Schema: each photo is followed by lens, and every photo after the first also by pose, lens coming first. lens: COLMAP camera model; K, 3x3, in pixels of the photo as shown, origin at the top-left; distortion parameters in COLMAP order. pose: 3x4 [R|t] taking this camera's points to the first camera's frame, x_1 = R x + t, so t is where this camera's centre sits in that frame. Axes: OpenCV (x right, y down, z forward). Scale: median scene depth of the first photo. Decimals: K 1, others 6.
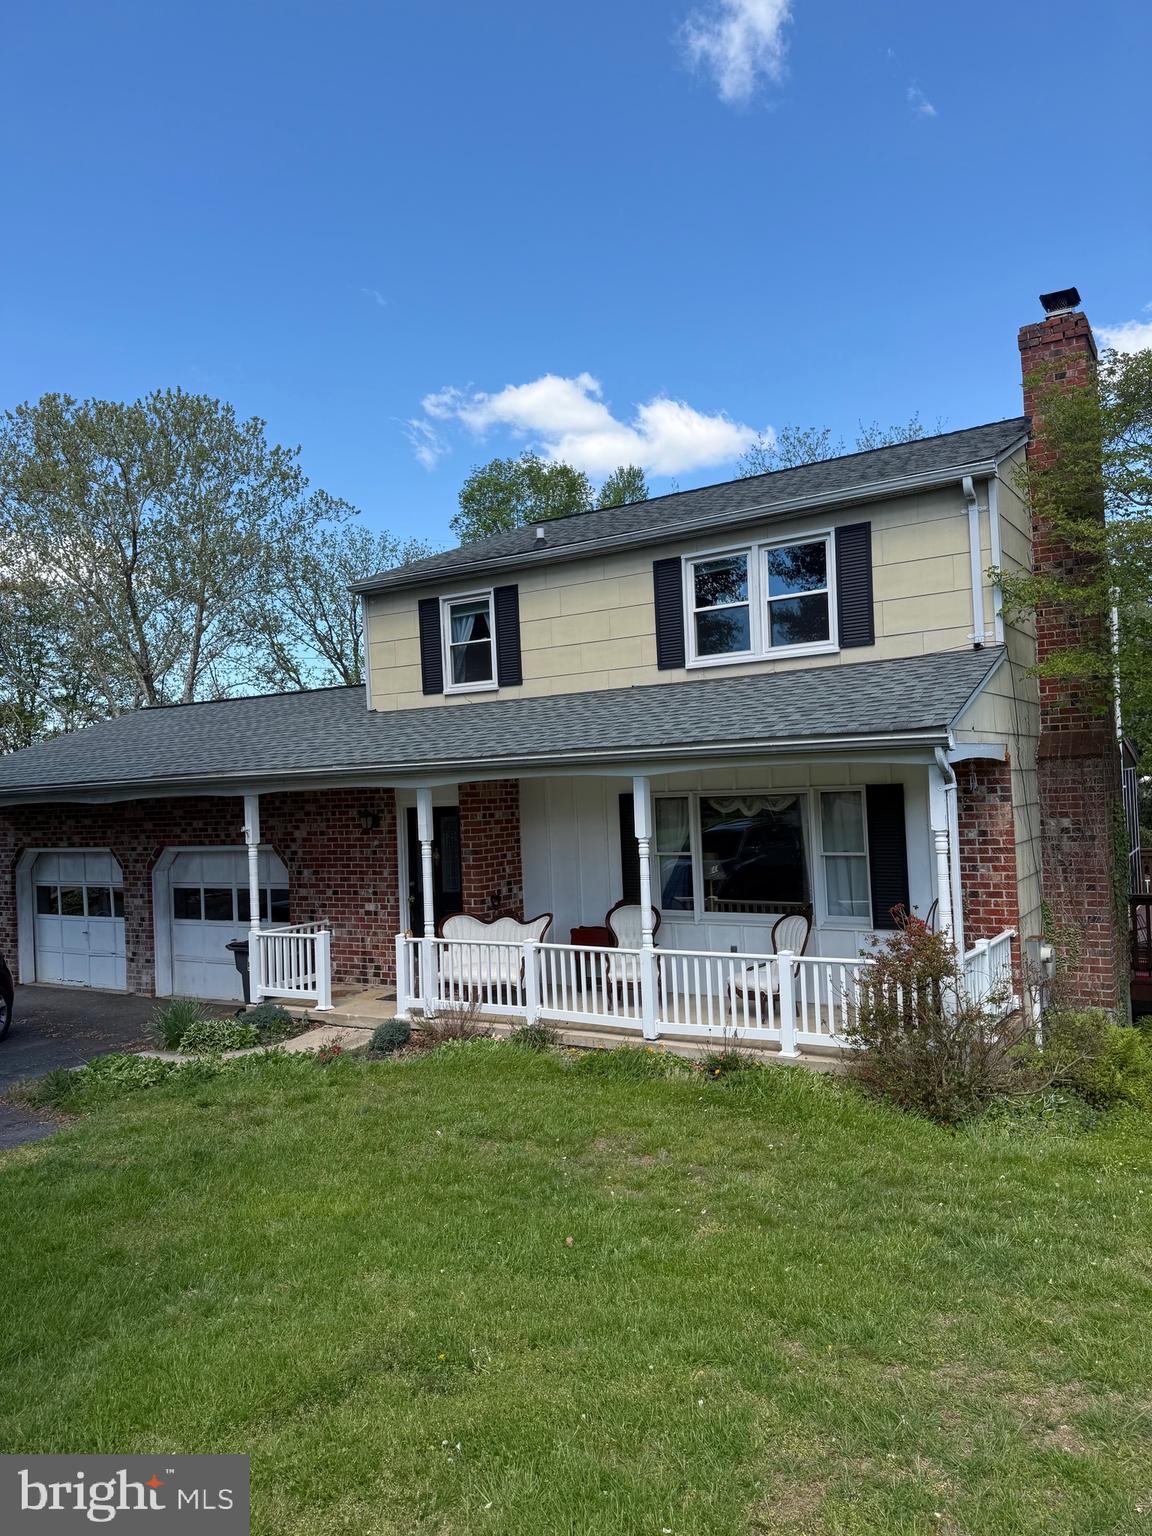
lens RADIAL K [[1099.8, 0, 579.8], [0, 1099.8, 770.7], [0, 0, 1]] dist [0.019623, -0.004604]
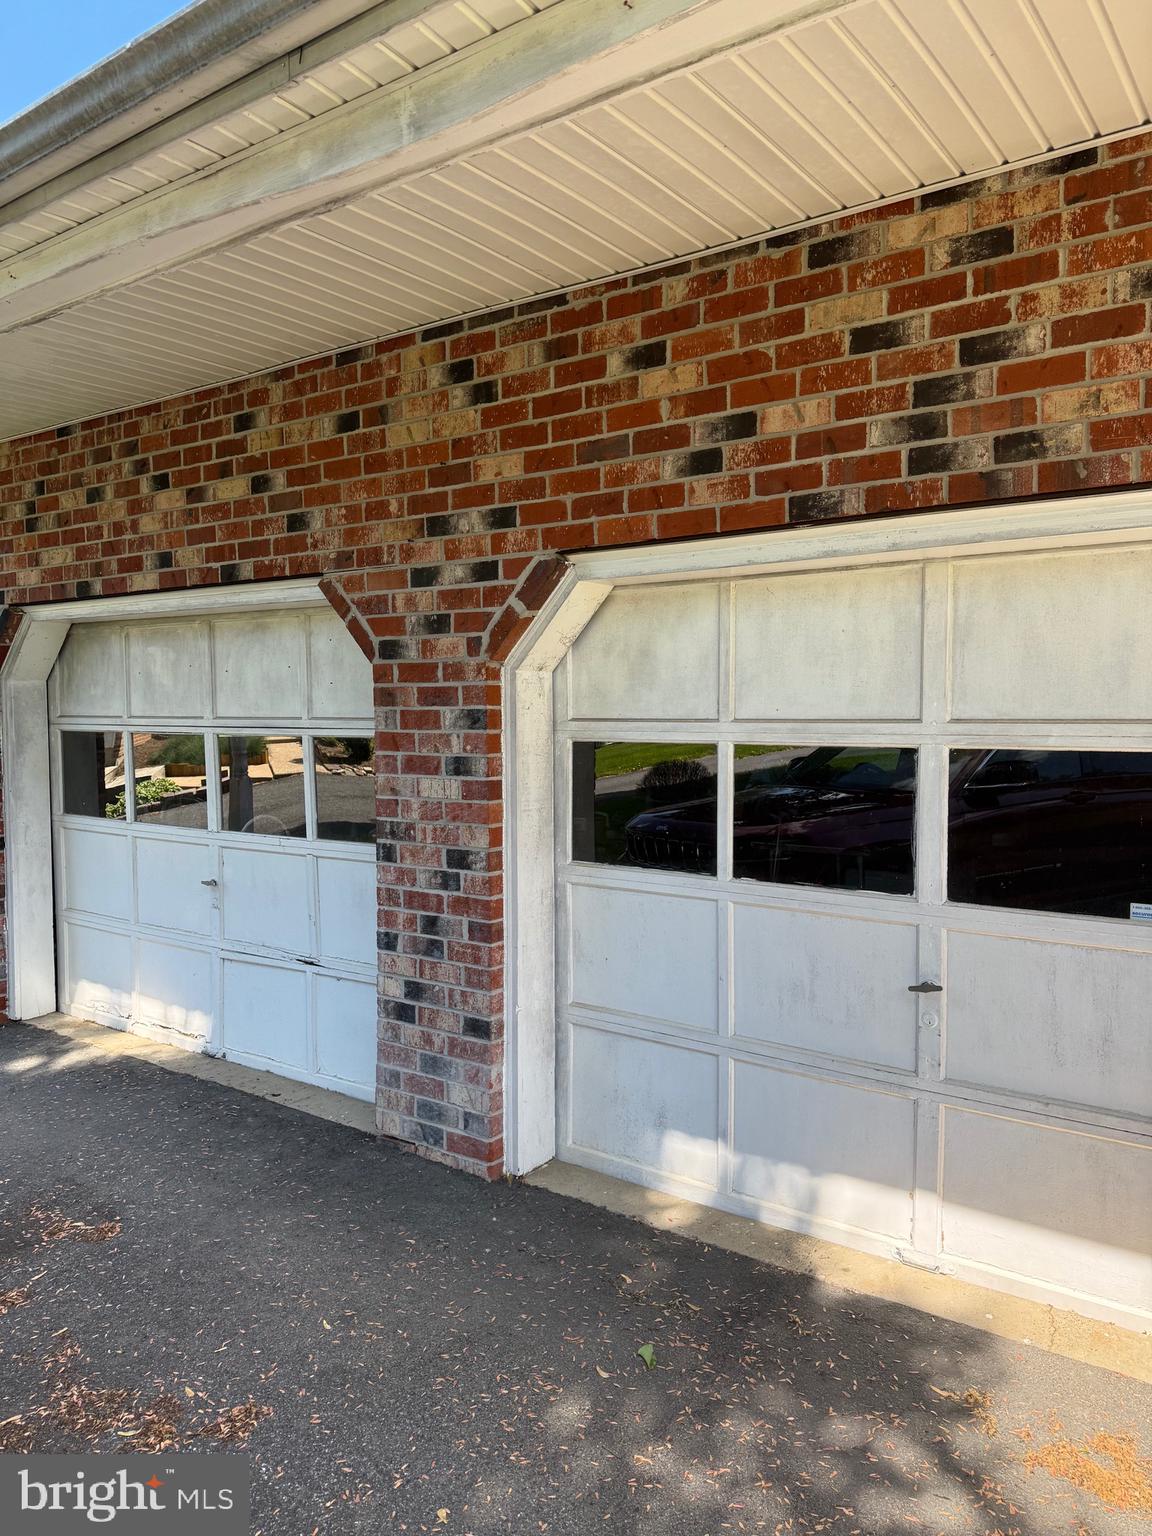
lens RADIAL K [[1099.8, 0, 573.1], [0, 1099.8, 765.5], [0, 0, 1]] dist [0.019623, -0.004604]
pose [[0.997823, 0.040697, -0.051890, -0.354975], [-0.036980, 0.996813, 0.070679, 0.094339], [0.054601, -0.068606, 0.996149, 0.749565]]
